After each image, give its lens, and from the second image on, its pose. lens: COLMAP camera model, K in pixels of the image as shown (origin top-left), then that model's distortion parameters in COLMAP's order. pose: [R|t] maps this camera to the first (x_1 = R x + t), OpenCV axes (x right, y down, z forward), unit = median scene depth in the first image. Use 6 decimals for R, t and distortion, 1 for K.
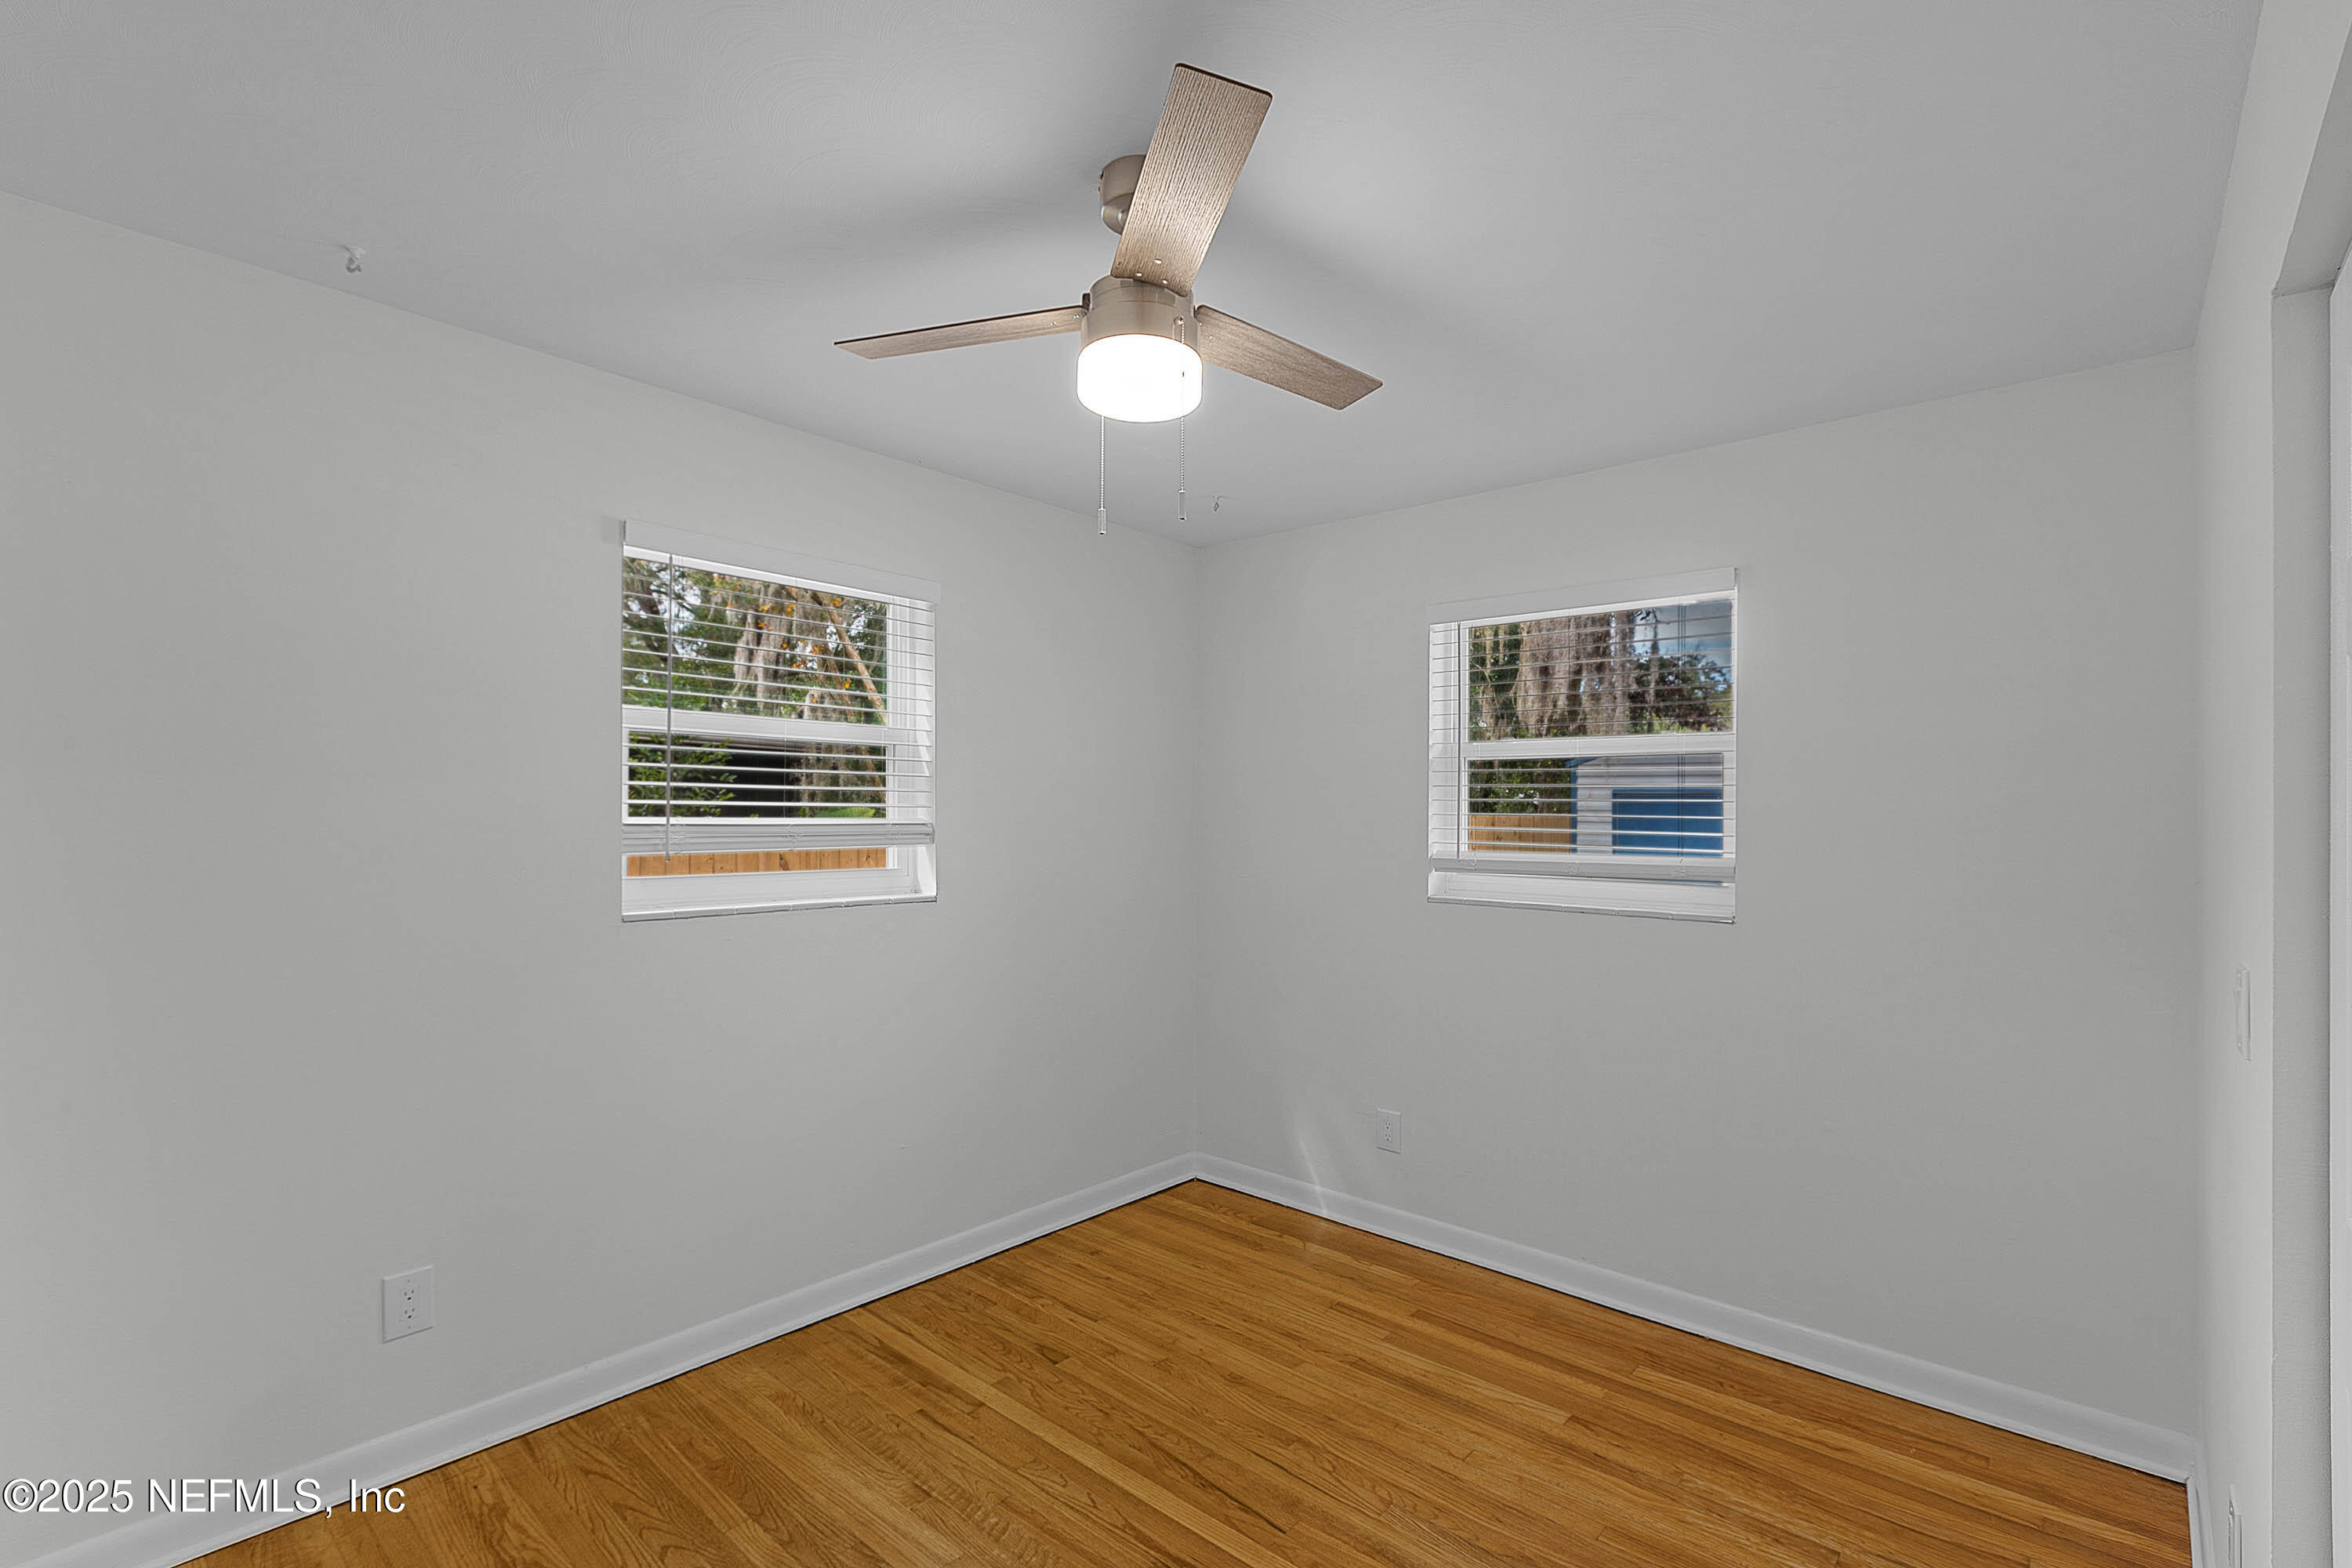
lens RADIAL K [[1072.6, 0, 1181.1], [0, 1072.6, 791.3], [0, 0, 1]] dist [-0.001833, -0.000046]
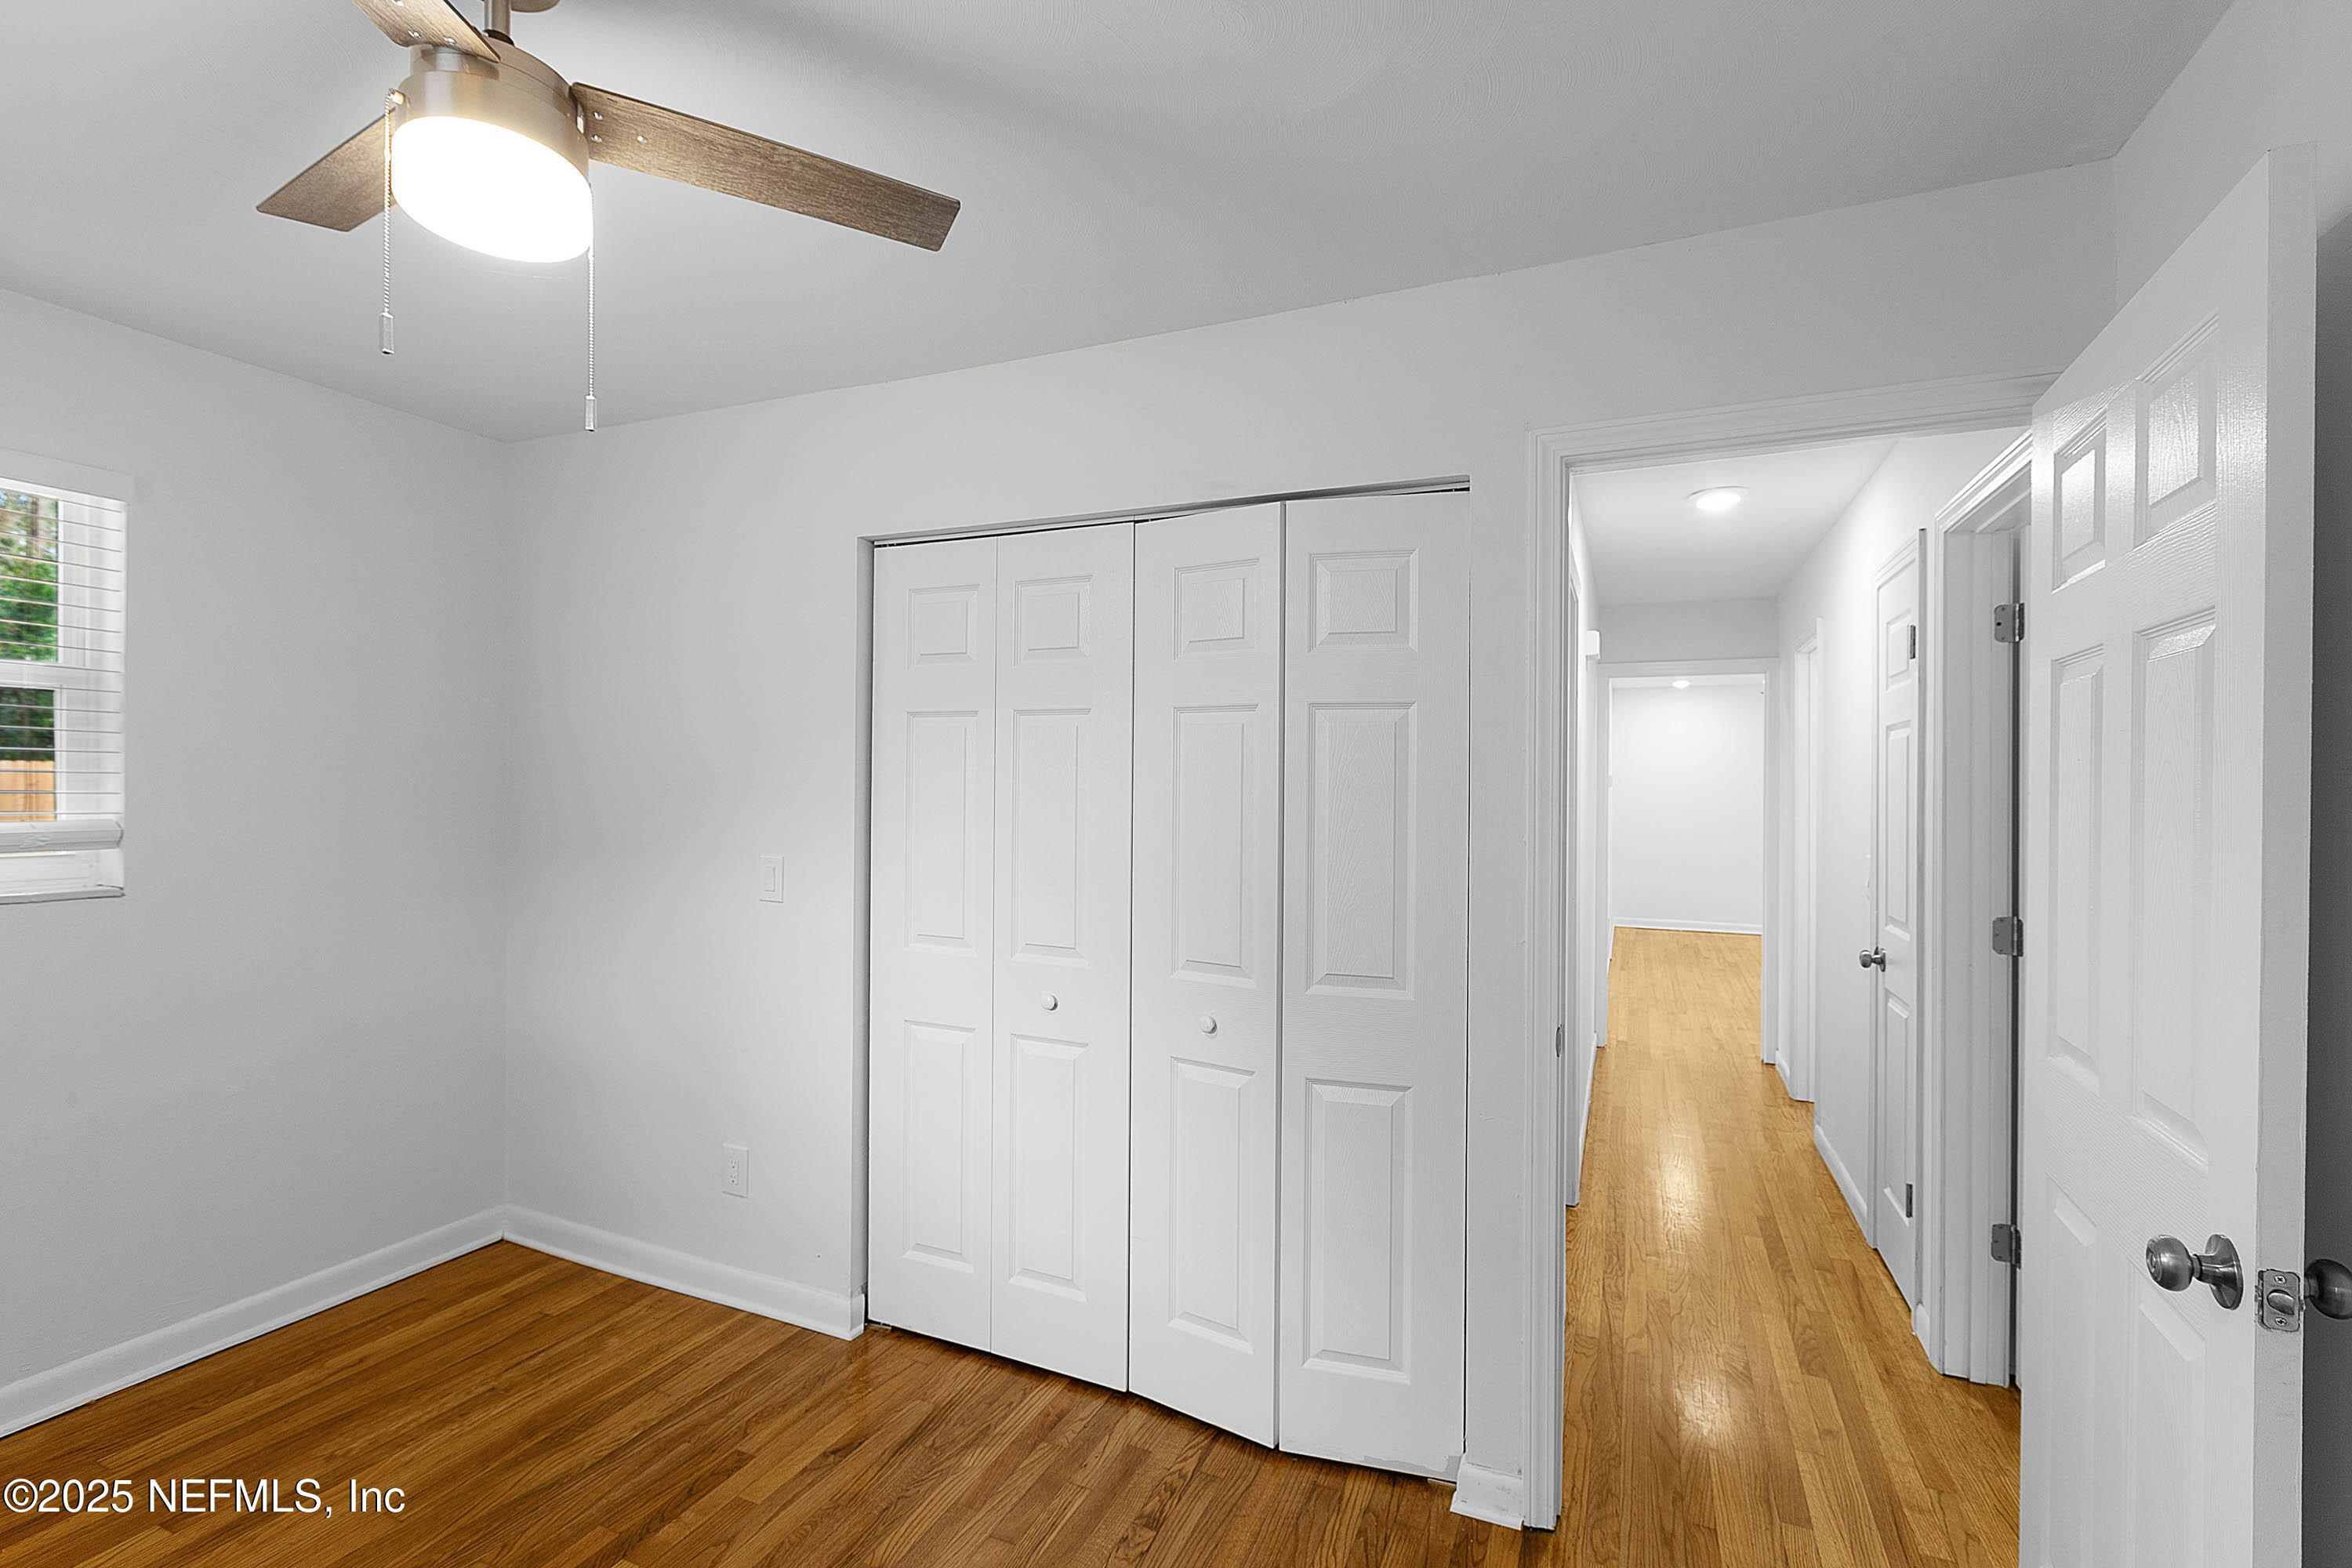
lens RADIAL K [[1072.6, 0, 1175.8], [0, 1072.6, 783.0], [0, 0, 1]] dist [-0.001833, -0.000046]
pose [[-0.307052, -0.019549, 0.951492, -0.654729], [-0.038293, 0.999233, 0.008173, -0.006561], [-0.950922, -0.033926, -0.307565, 0.575454]]
